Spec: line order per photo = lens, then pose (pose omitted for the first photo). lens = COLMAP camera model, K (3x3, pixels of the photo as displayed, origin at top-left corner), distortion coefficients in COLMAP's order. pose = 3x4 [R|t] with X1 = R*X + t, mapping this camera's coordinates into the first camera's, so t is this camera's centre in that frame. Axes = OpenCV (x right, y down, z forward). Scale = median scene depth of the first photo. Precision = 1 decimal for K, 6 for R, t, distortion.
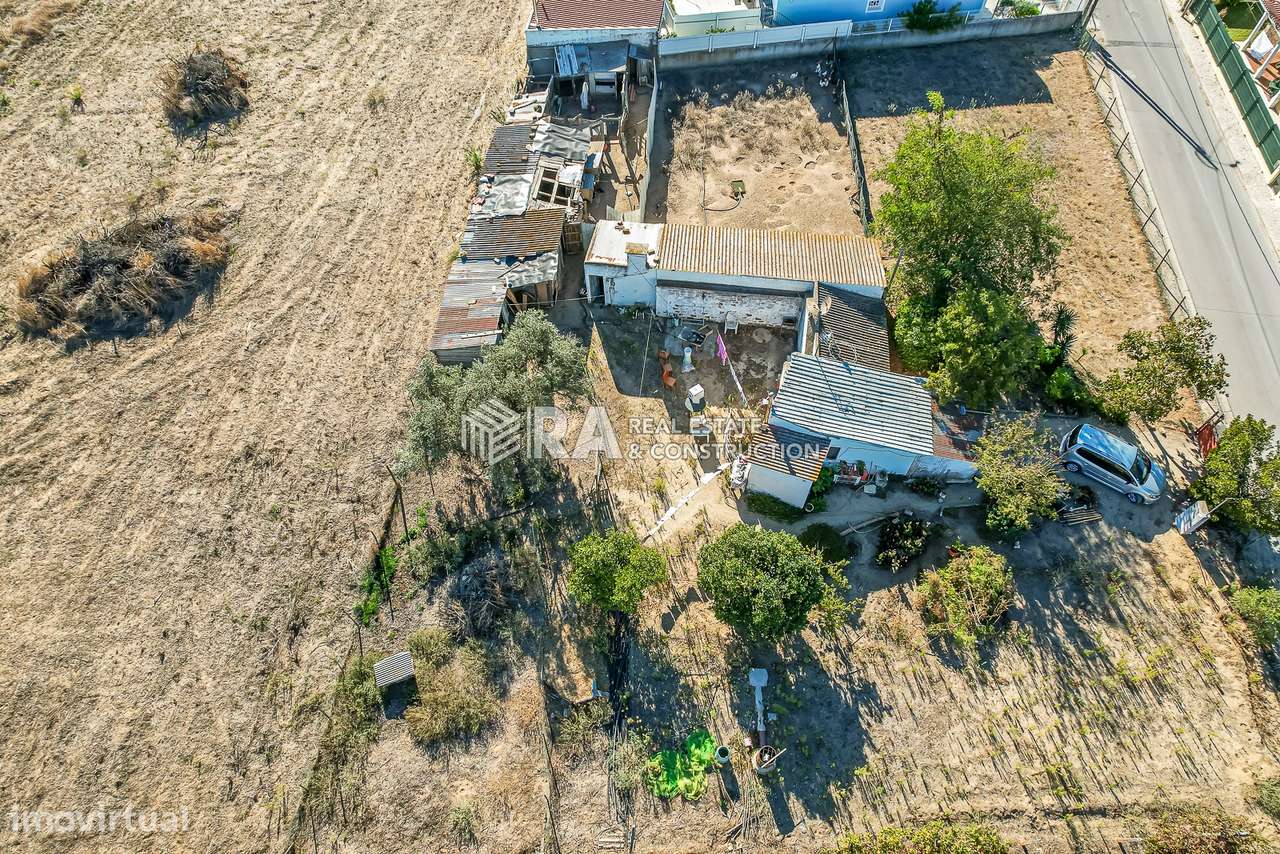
lens RADIAL K [[815.2, 0, 649.0], [0, 815.2, 434.9], [0, 0, 1]] dist [-0.082686, 0.076780]
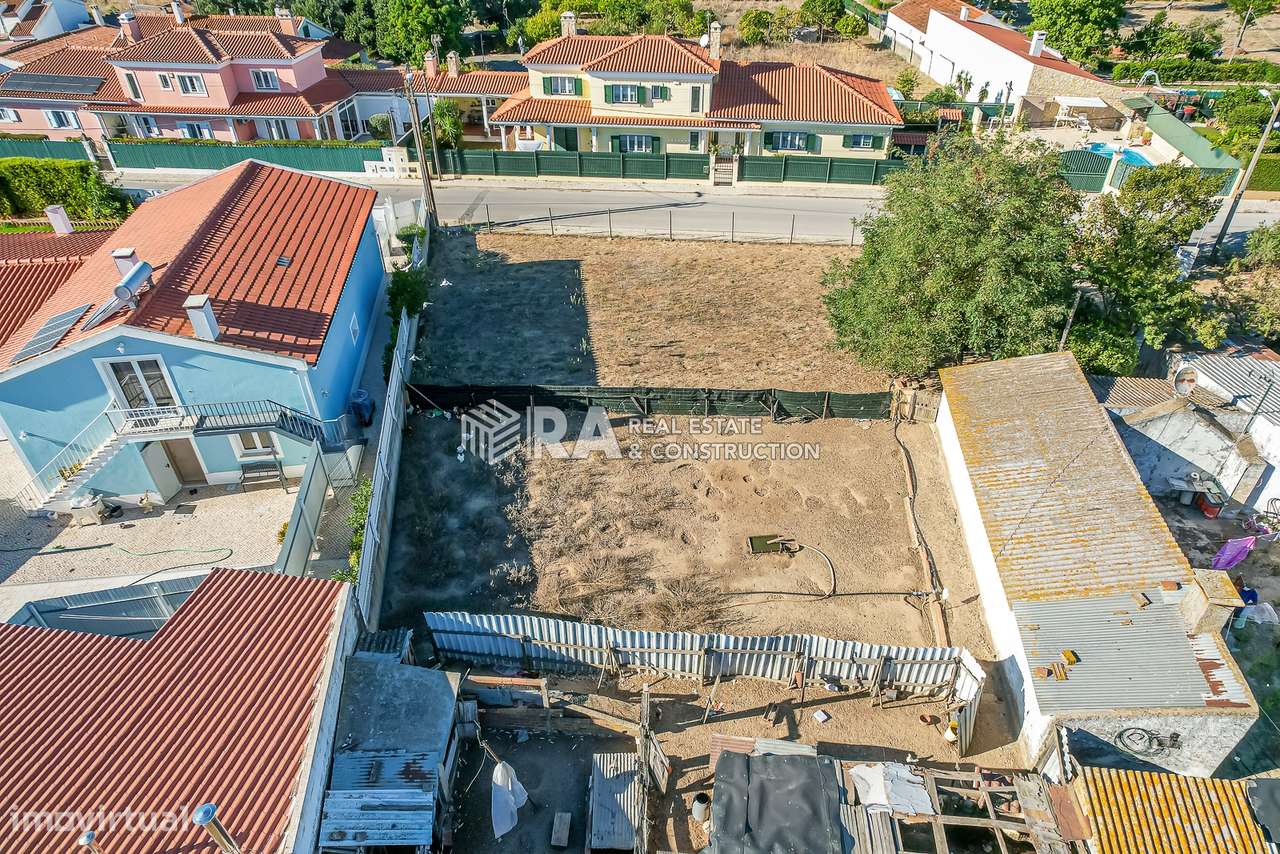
lens RADIAL K [[815.2, 0, 649.0], [0, 815.2, 434.9], [0, 0, 1]] dist [-0.082686, 0.076780]
pose [[0.022731, -0.604261, 0.796462, -0.360379], [0.851291, 0.429421, 0.301497, -0.730974], [-0.524201, 0.671168, 0.524163, 0.907461]]
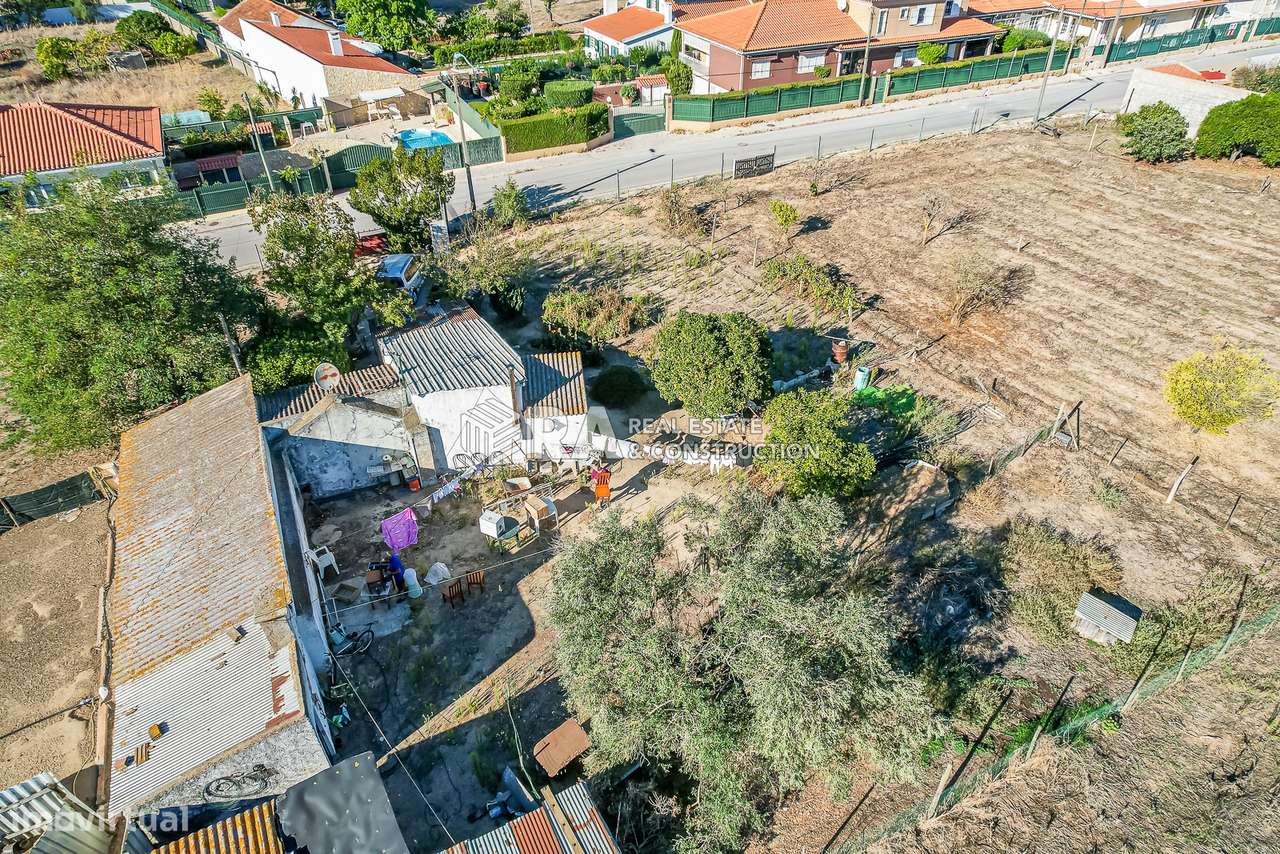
lens RADIAL K [[815.2, 0, 649.0], [0, 815.2, 434.9], [0, 0, 1]] dist [-0.082686, 0.076780]
pose [[-0.533783, -0.512975, 0.672259, -0.416895], [0.719269, 0.142618, 0.679936, -0.422164], [-0.444667, 0.846473, 0.292840, 0.711708]]
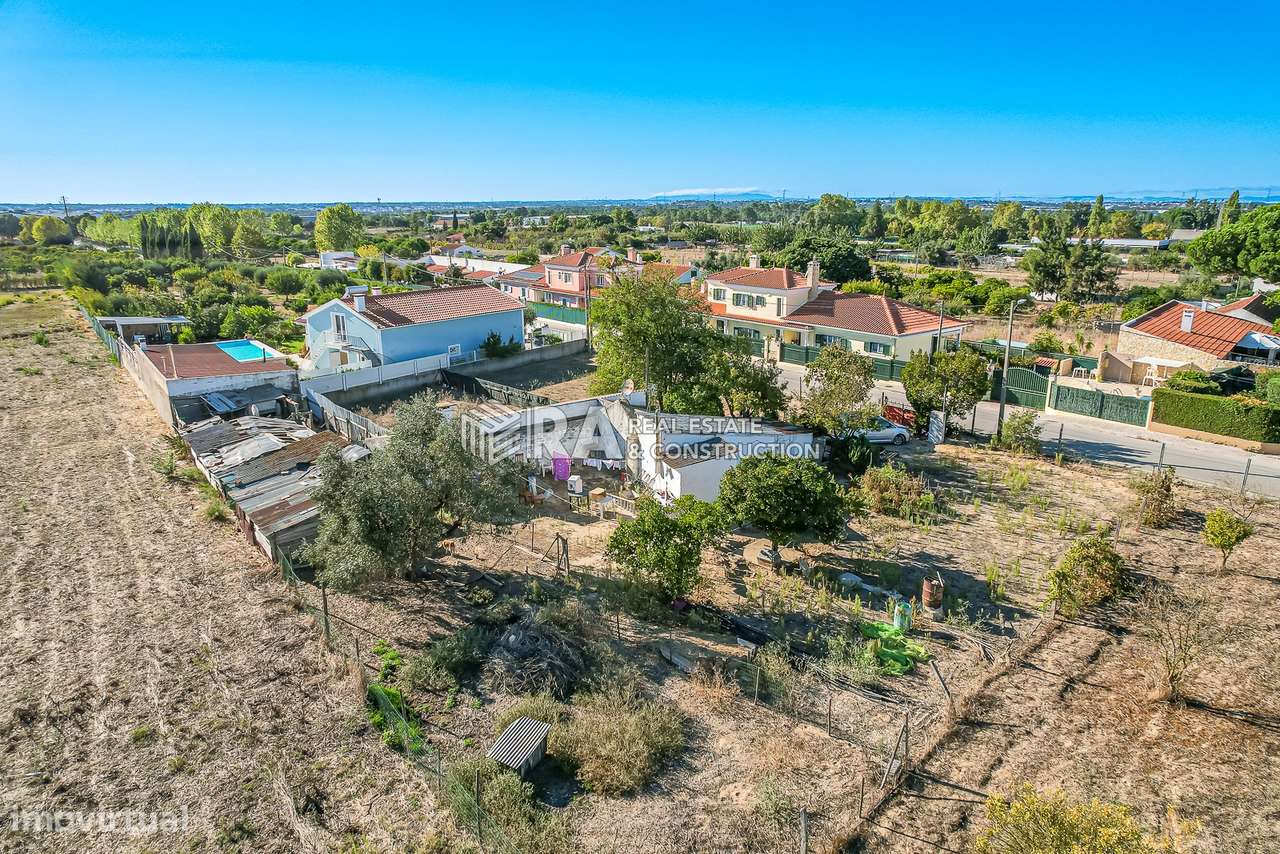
lens RADIAL K [[815.2, 0, 649.0], [0, 815.2, 434.9], [0, 0, 1]] dist [-0.082686, 0.076780]
pose [[0.717496, -0.193667, 0.669098, -0.519738], [0.593467, 0.672871, -0.441636, 0.393478], [-0.364686, 0.713959, 0.597717, 0.363010]]
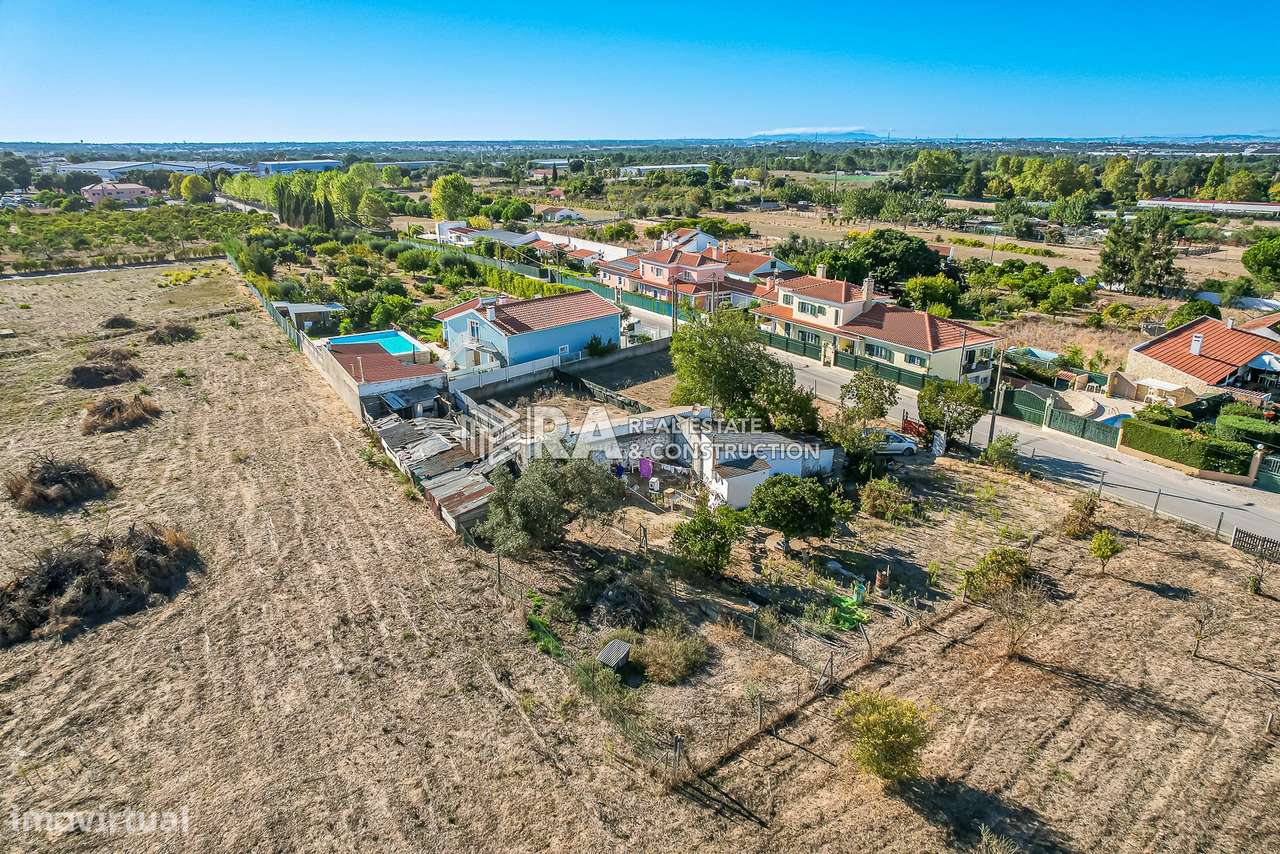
lens RADIAL K [[815.2, 0, 649.0], [0, 815.2, 434.9], [0, 0, 1]] dist [-0.082686, 0.076780]
pose [[0.792913, -0.208512, 0.572548, -0.724349], [0.518540, 0.724372, -0.454315, 0.513222], [-0.320007, 0.657121, 0.682486, 0.023868]]
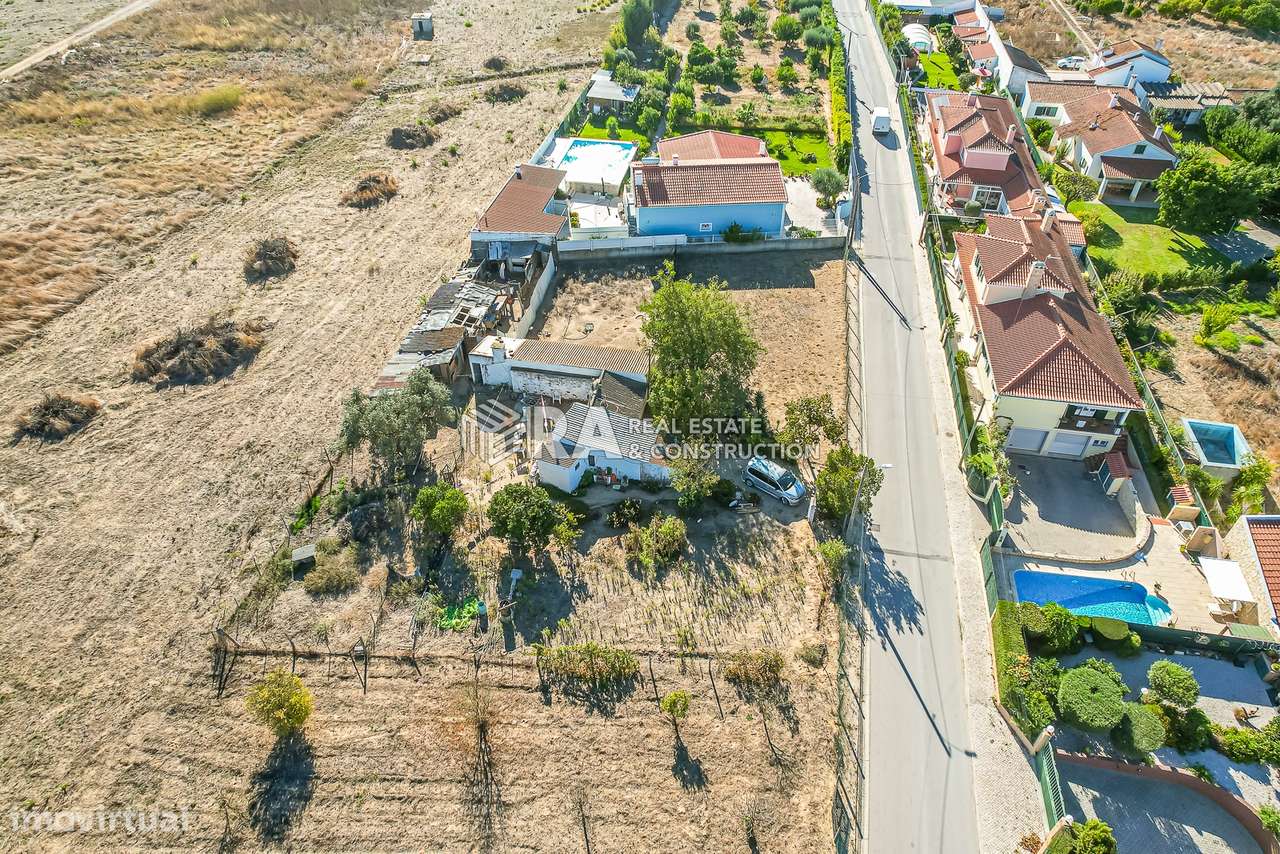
lens RADIAL K [[815.2, 0, 649.0], [0, 815.2, 434.9], [0, 0, 1]] dist [-0.082686, 0.076780]
pose [[0.997058, 0.052437, -0.055909, 0.415058], [-0.065597, 0.961050, -0.268476, 0.389841], [0.039653, 0.271353, 0.961663, -0.564441]]
